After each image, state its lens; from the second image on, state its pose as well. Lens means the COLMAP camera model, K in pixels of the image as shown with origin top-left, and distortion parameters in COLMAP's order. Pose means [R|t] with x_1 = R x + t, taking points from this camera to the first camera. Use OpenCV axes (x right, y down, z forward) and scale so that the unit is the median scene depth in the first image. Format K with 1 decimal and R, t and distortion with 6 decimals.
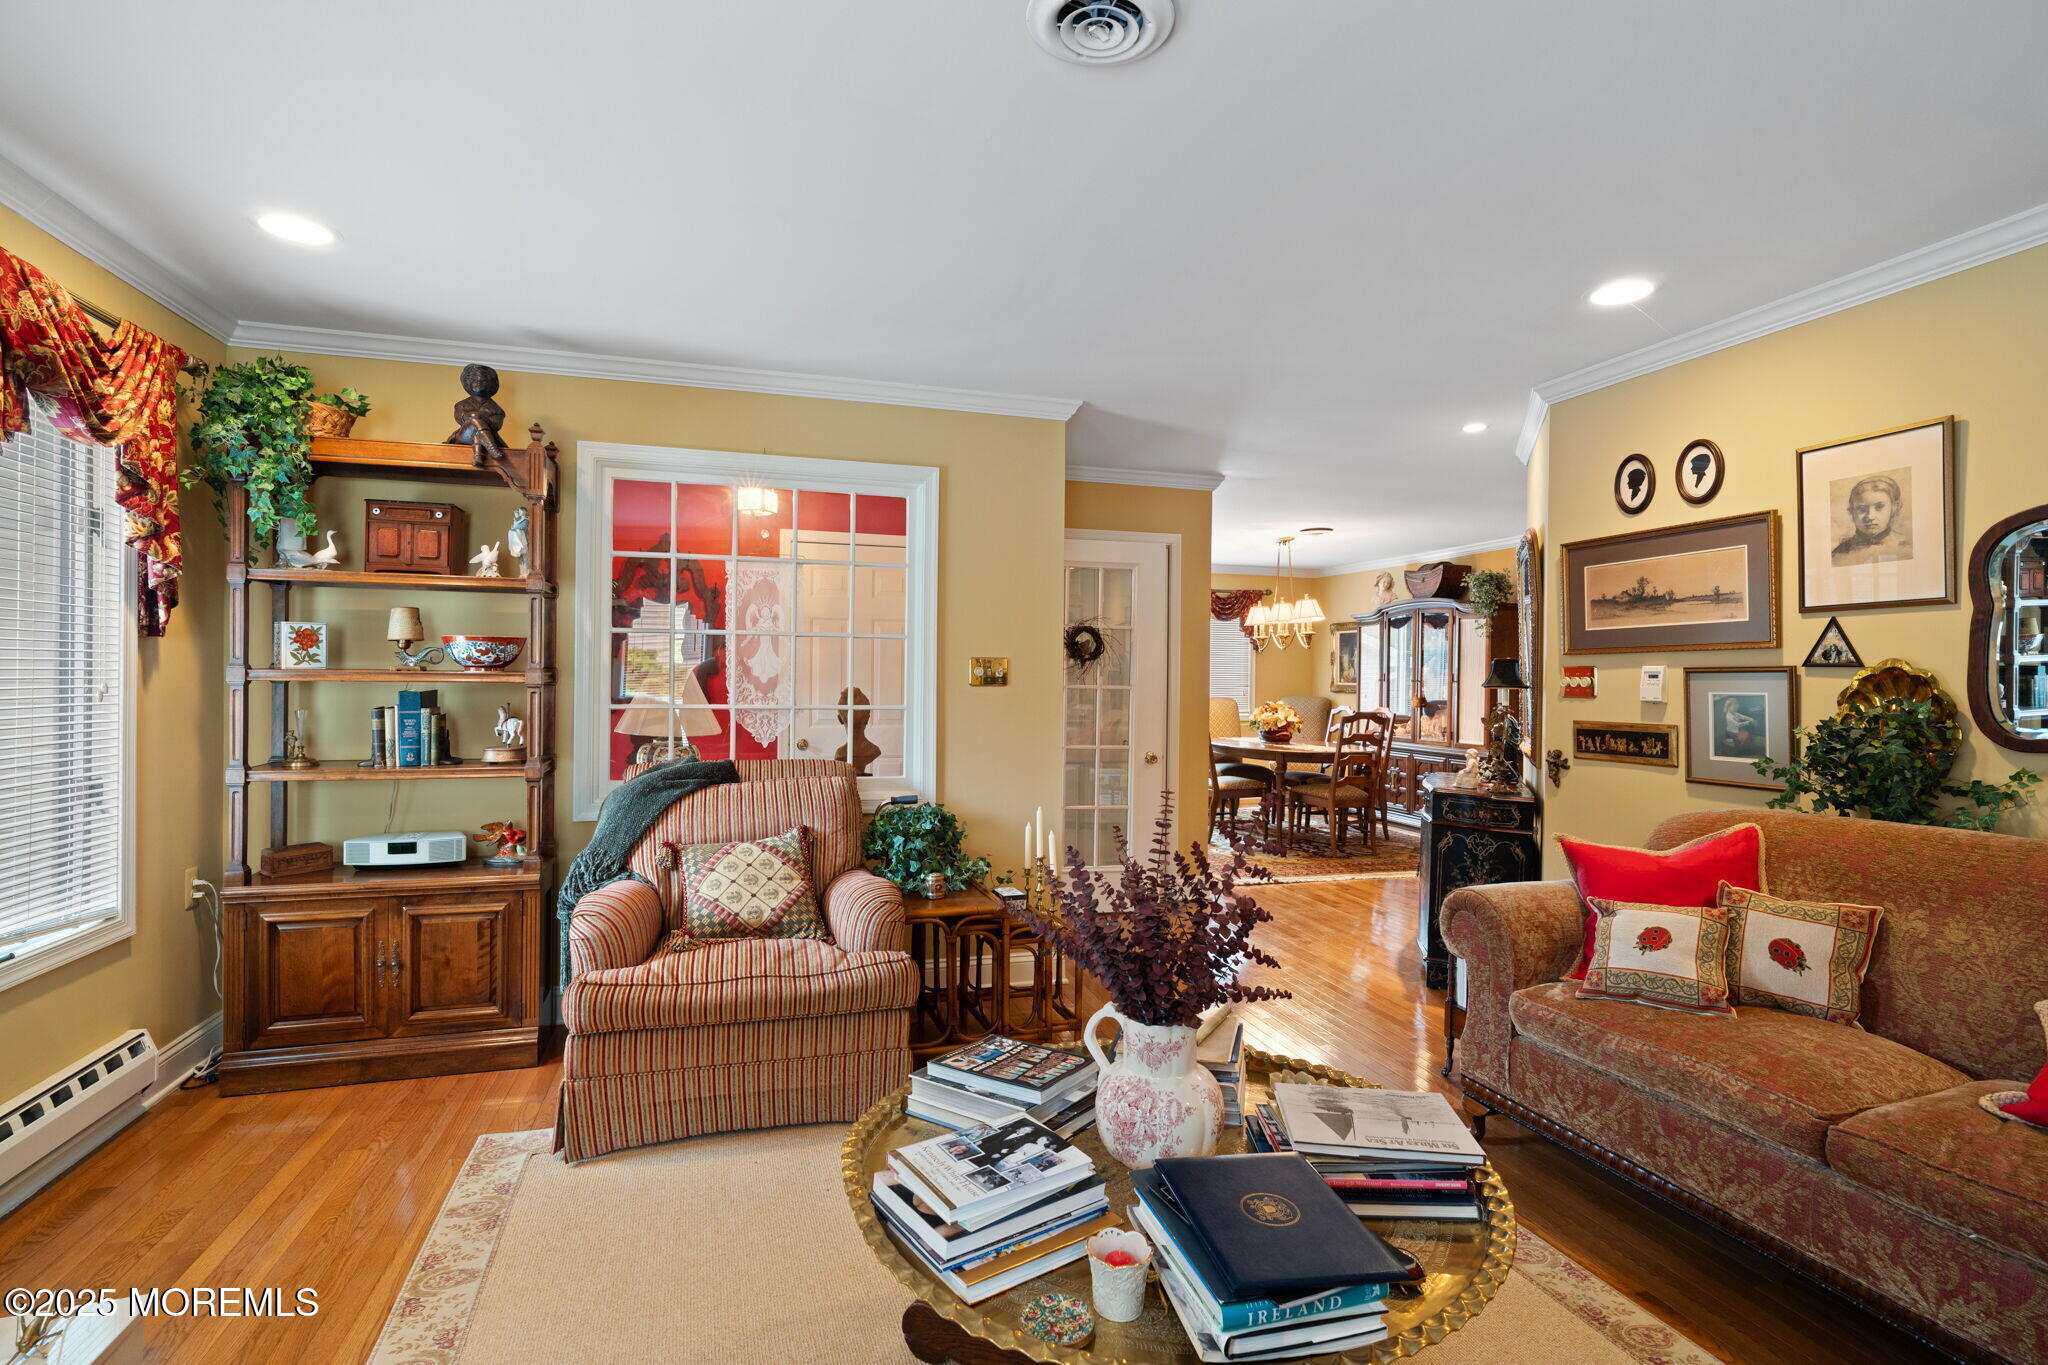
lens RADIAL K [[961.8, 0, 1039.8], [0, 961.8, 677.5], [0, 0, 1]] dist [-0.032571, 0.000233]
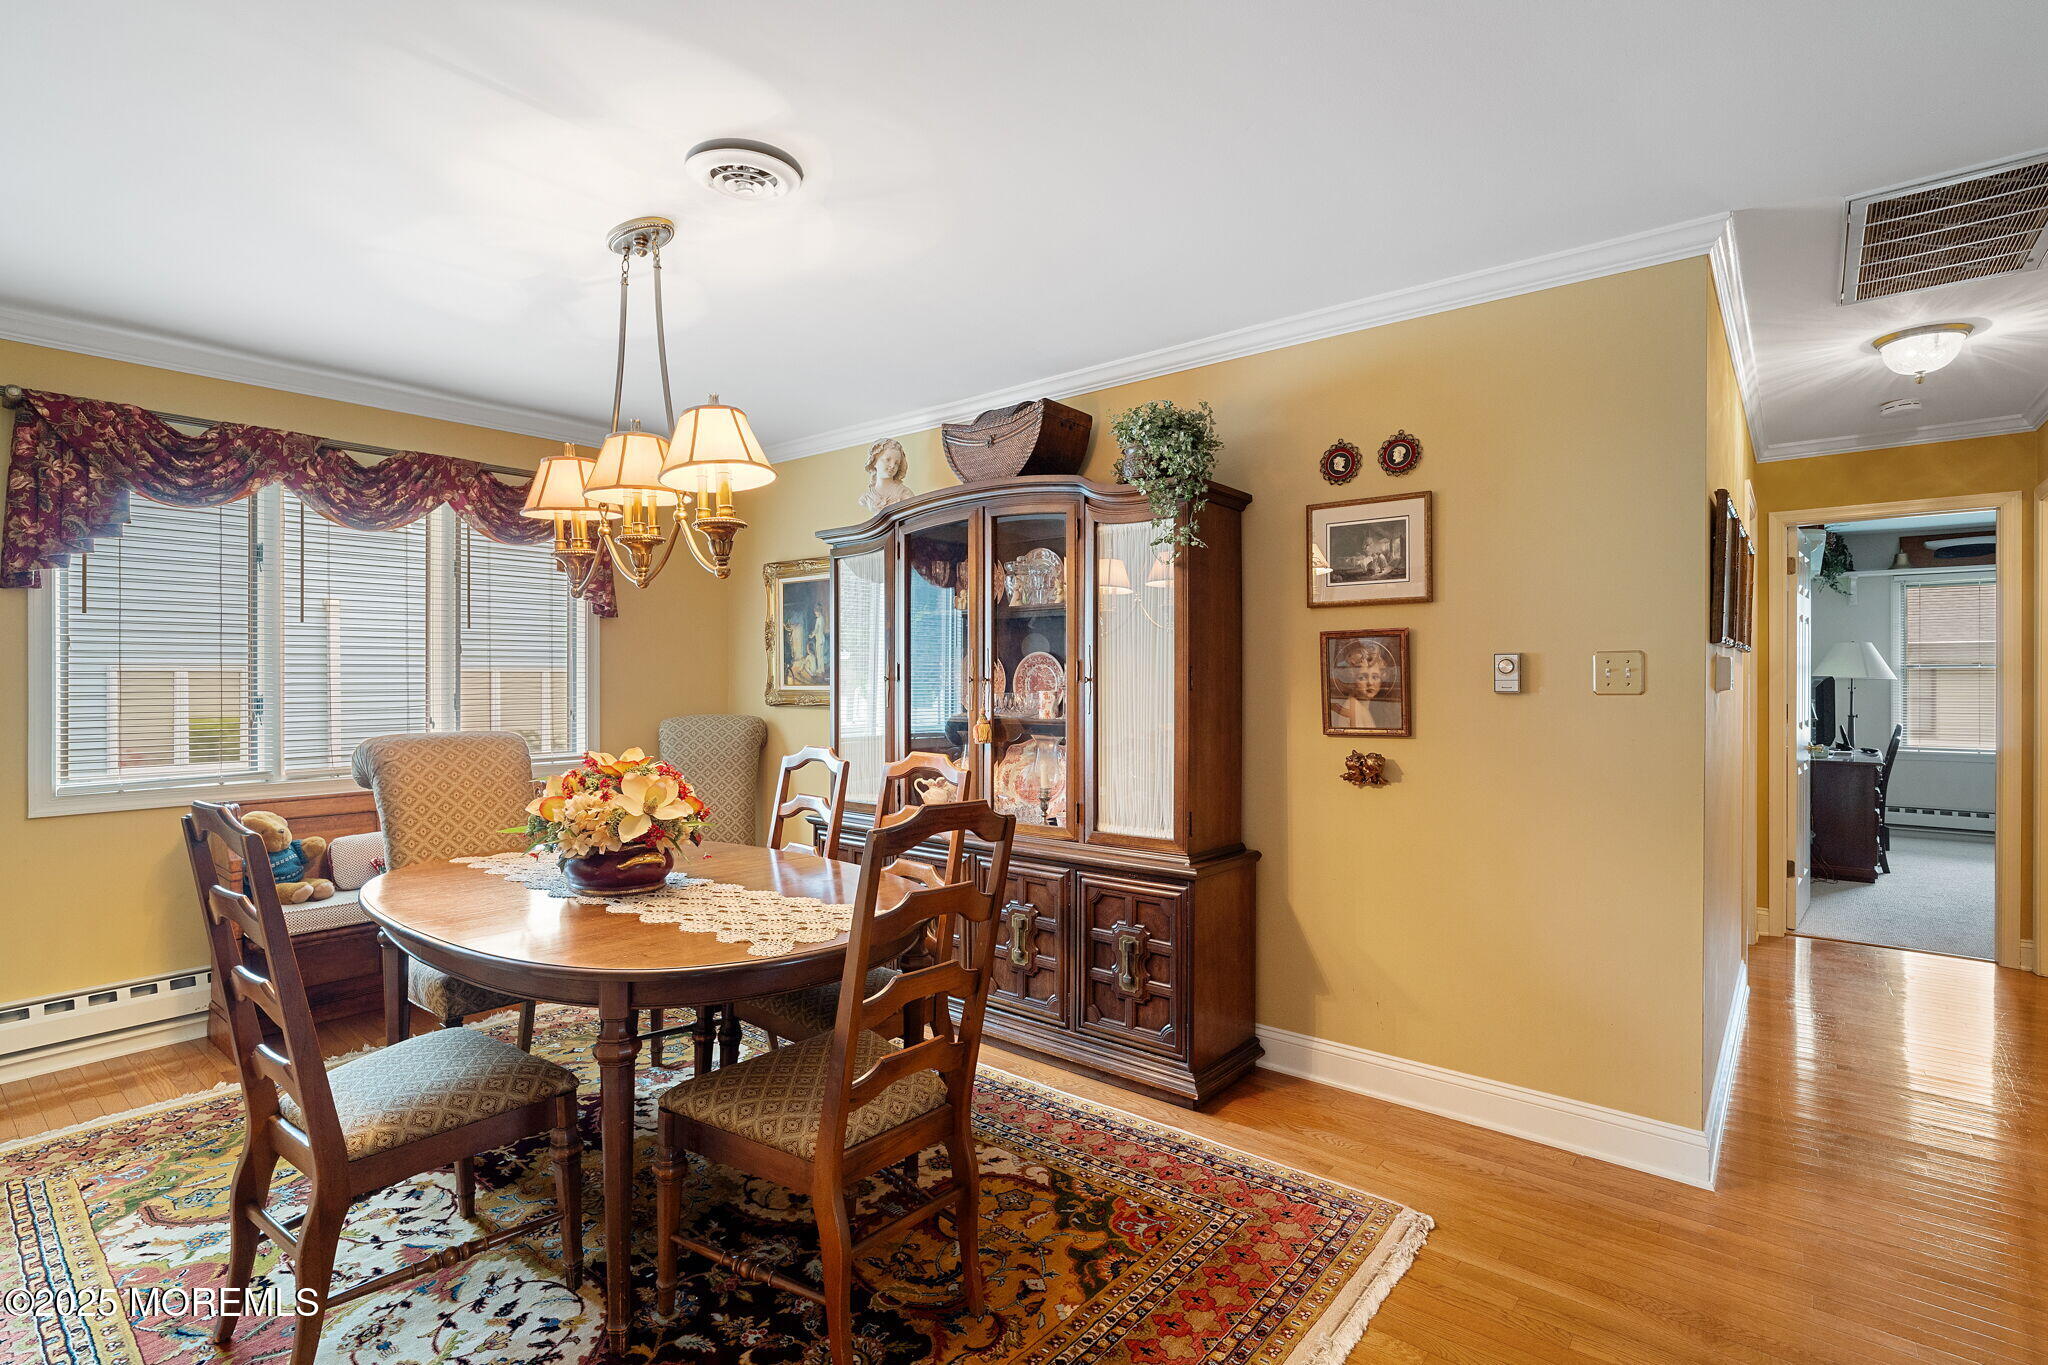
lens RADIAL K [[961.8, 0, 1039.8], [0, 961.8, 677.5], [0, 0, 1]] dist [-0.032571, 0.000233]
pose [[0.824846, -0.014870, 0.565162, 0.172673], [0.014199, 0.999884, 0.005585, 0.000649], [-0.565180, 0.003417, 0.824961, 0.624835]]
